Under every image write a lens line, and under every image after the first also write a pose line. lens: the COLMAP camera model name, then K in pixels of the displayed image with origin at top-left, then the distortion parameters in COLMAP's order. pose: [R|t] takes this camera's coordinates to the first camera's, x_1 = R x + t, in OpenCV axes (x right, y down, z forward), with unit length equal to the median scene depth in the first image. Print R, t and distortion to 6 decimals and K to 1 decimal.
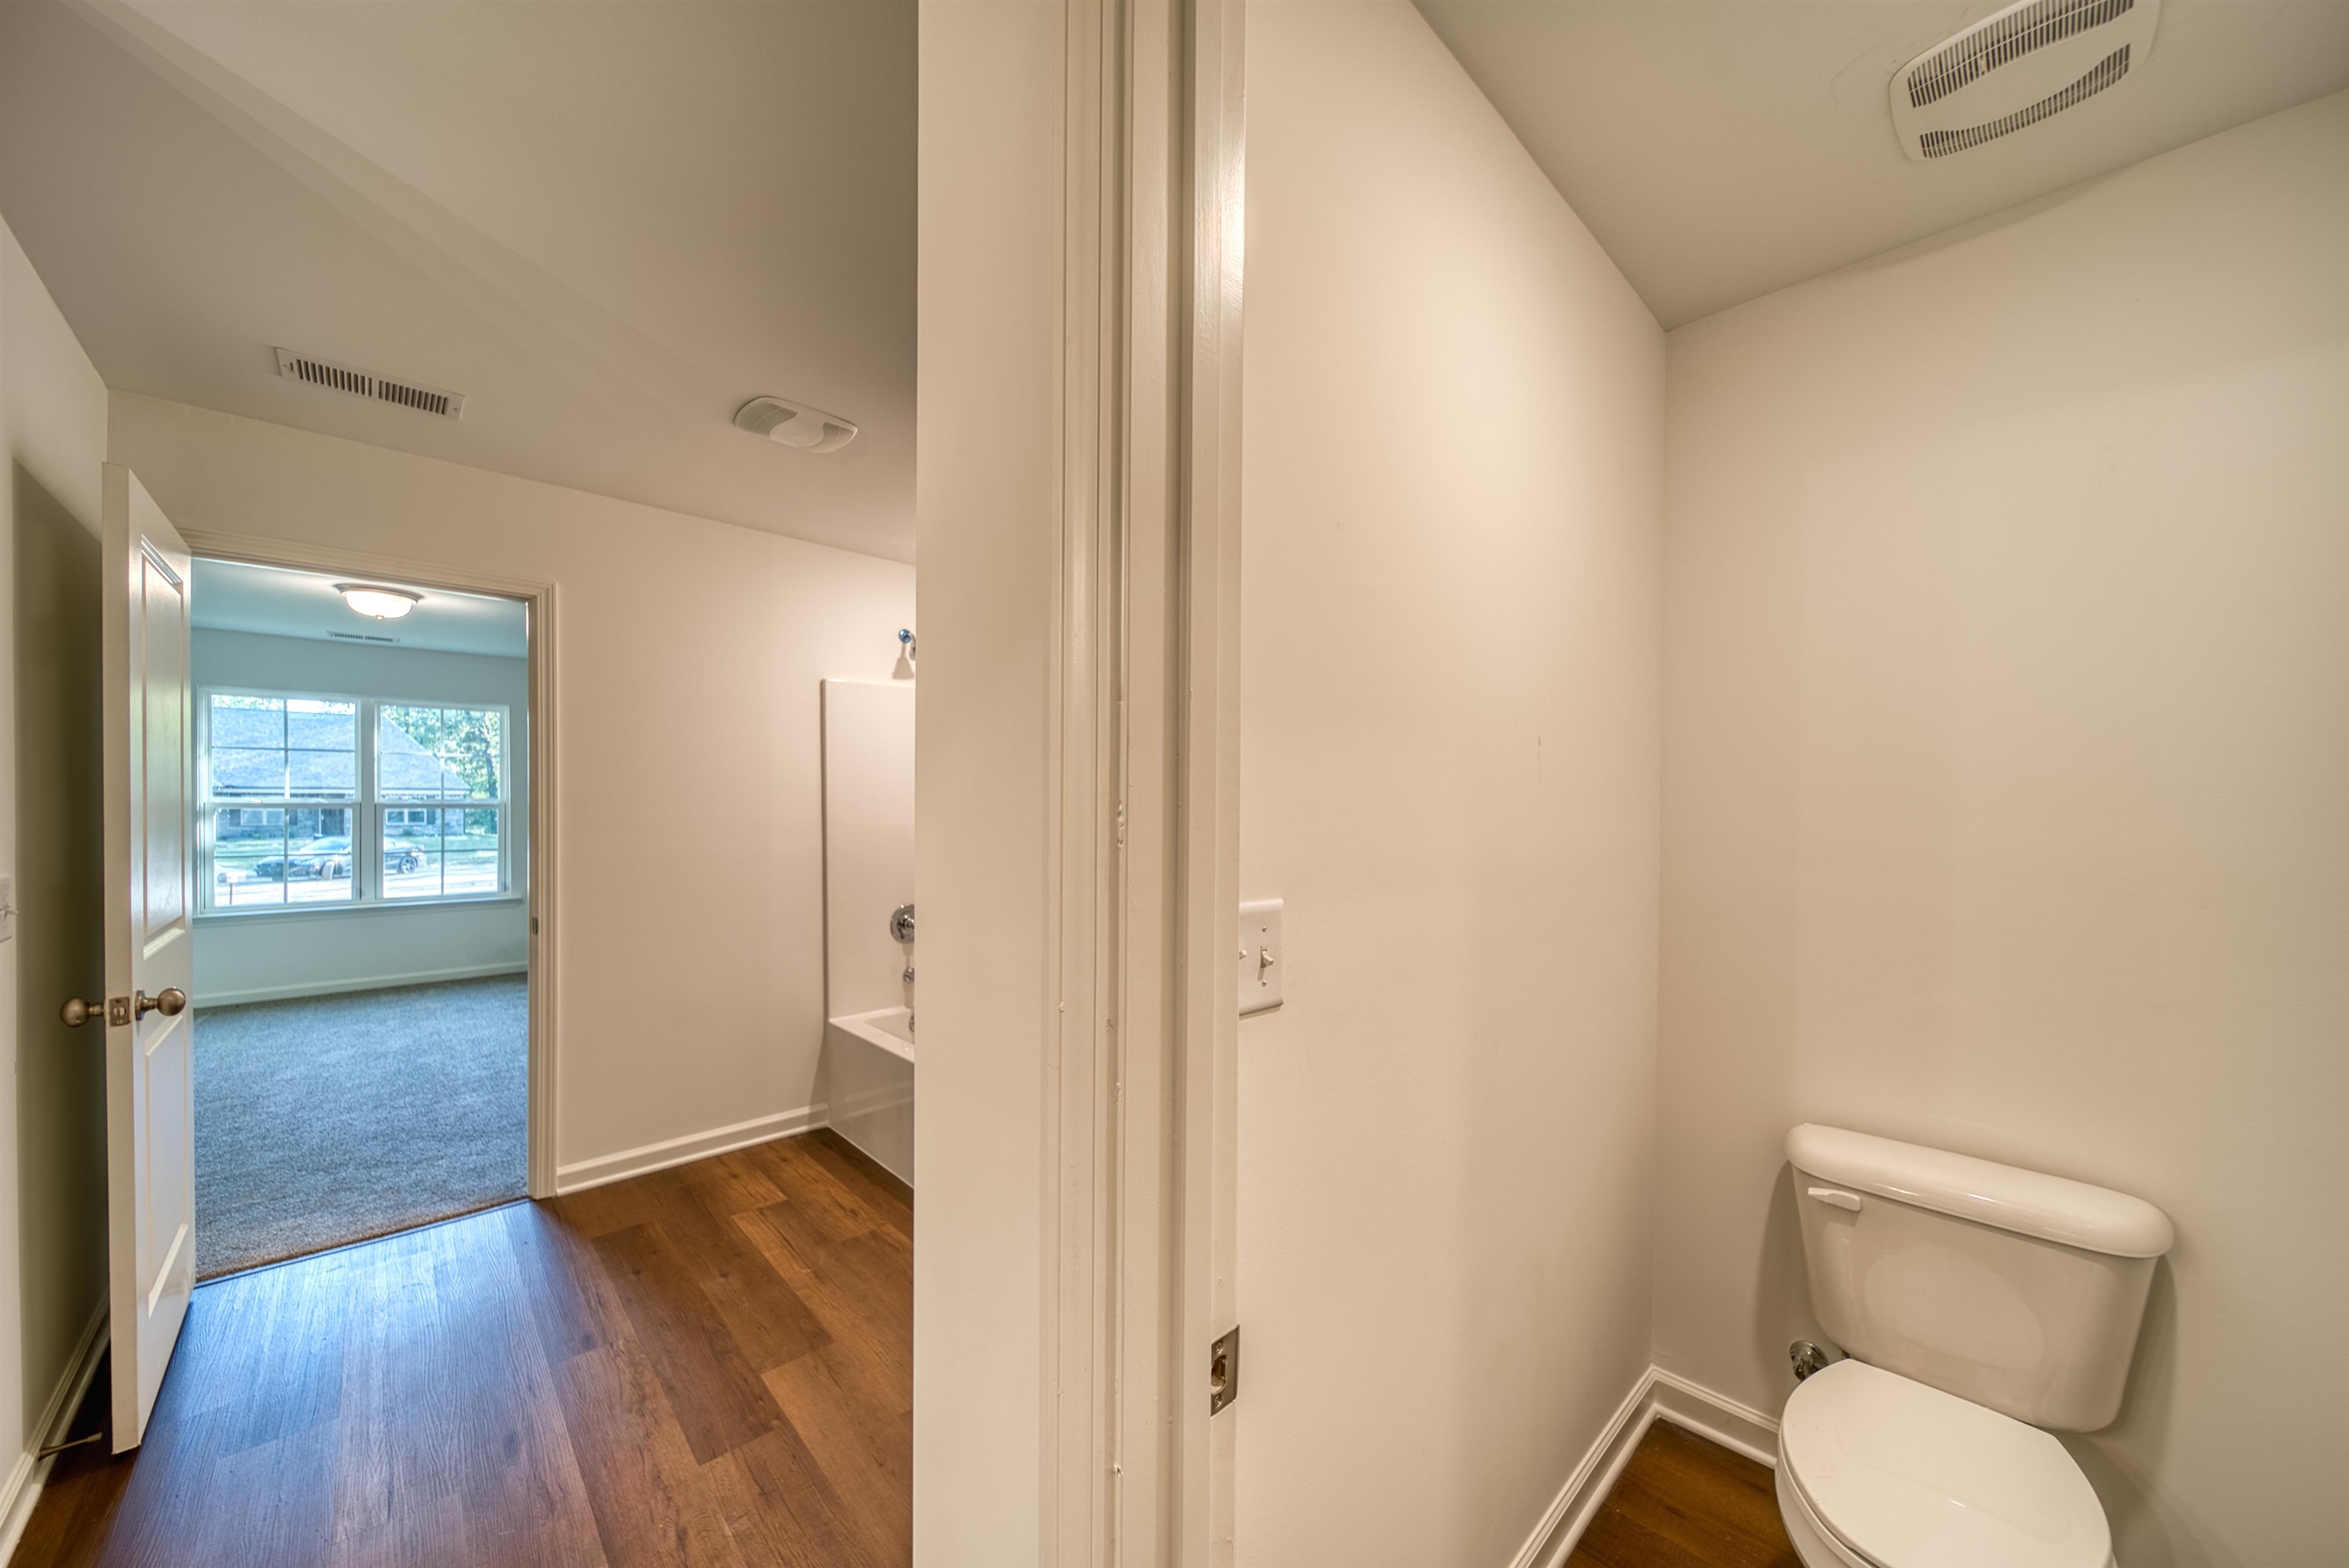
lens RADIAL K [[831.7, 0, 1165.1], [0, 831.7, 808.4], [0, 0, 1]] dist [-0.006528, -0.000089]
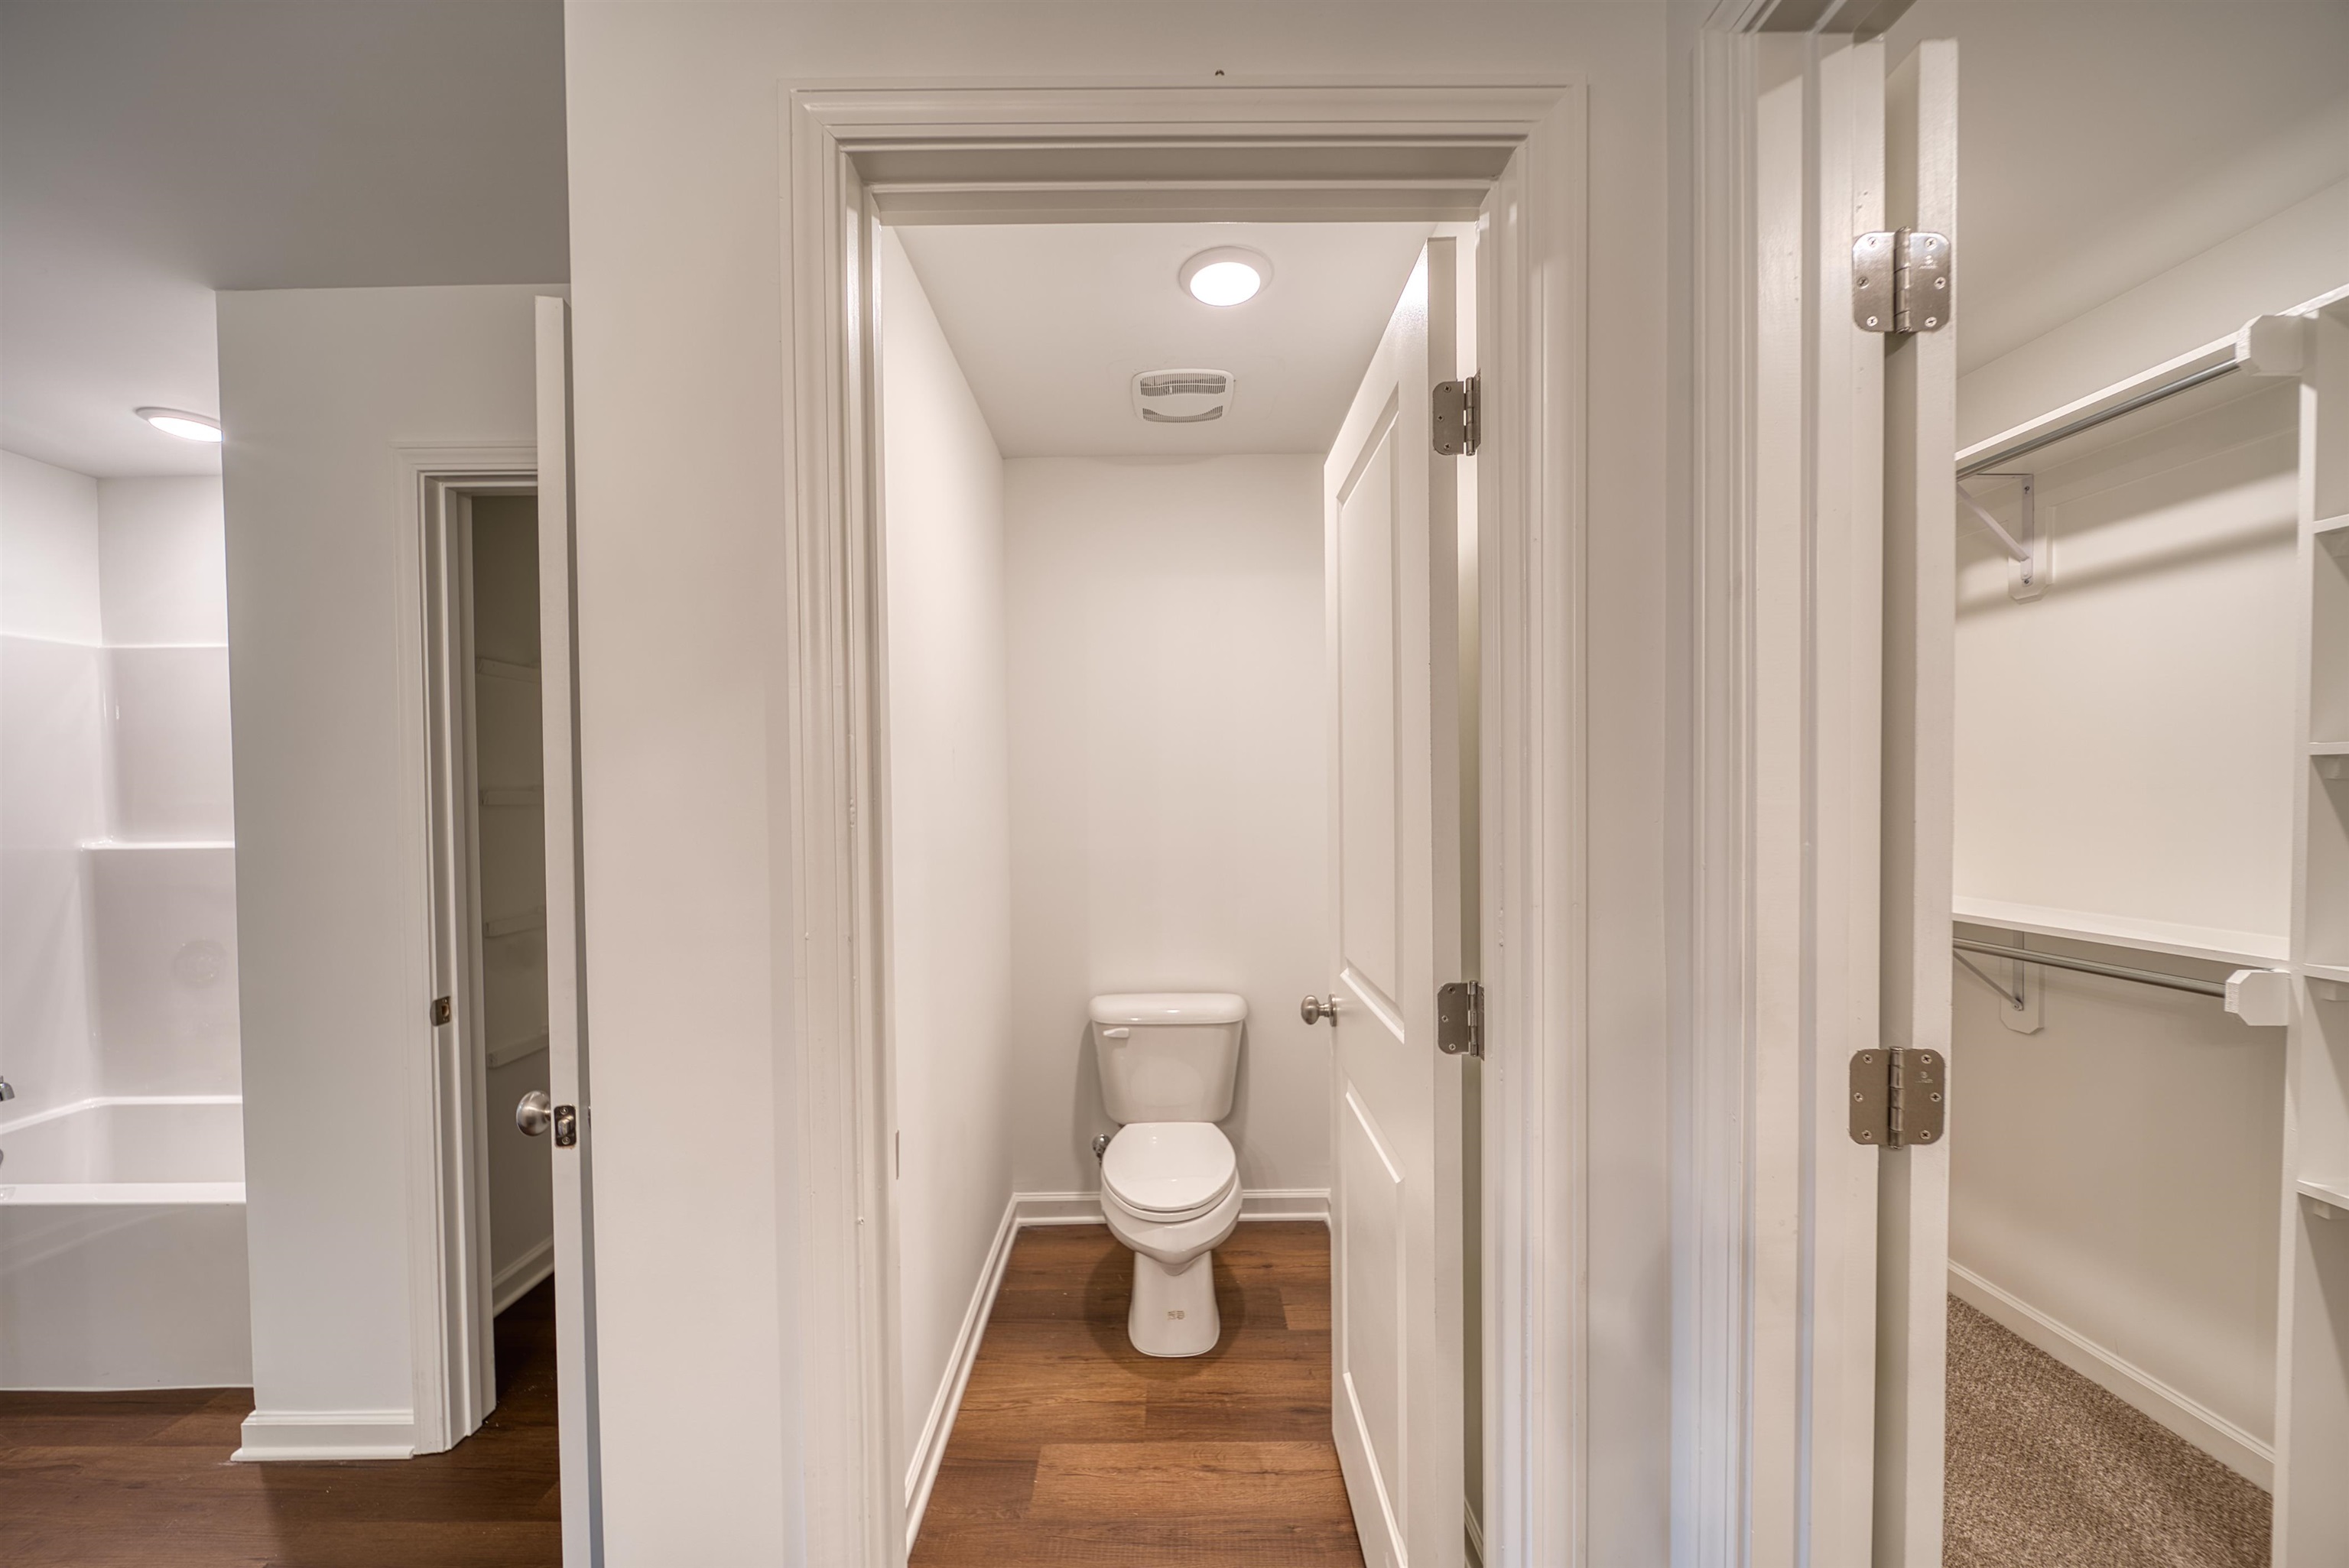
lens RADIAL K [[831.7, 0, 1165.1], [0, 831.7, 808.4], [0, 0, 1]] dist [-0.006528, -0.000089]
pose [[0.683511, -0.026187, 0.729470, -0.346756], [0.022708, 0.999635, 0.014608, 0.001015], [-0.729587, 0.006580, 0.683856, -0.224087]]
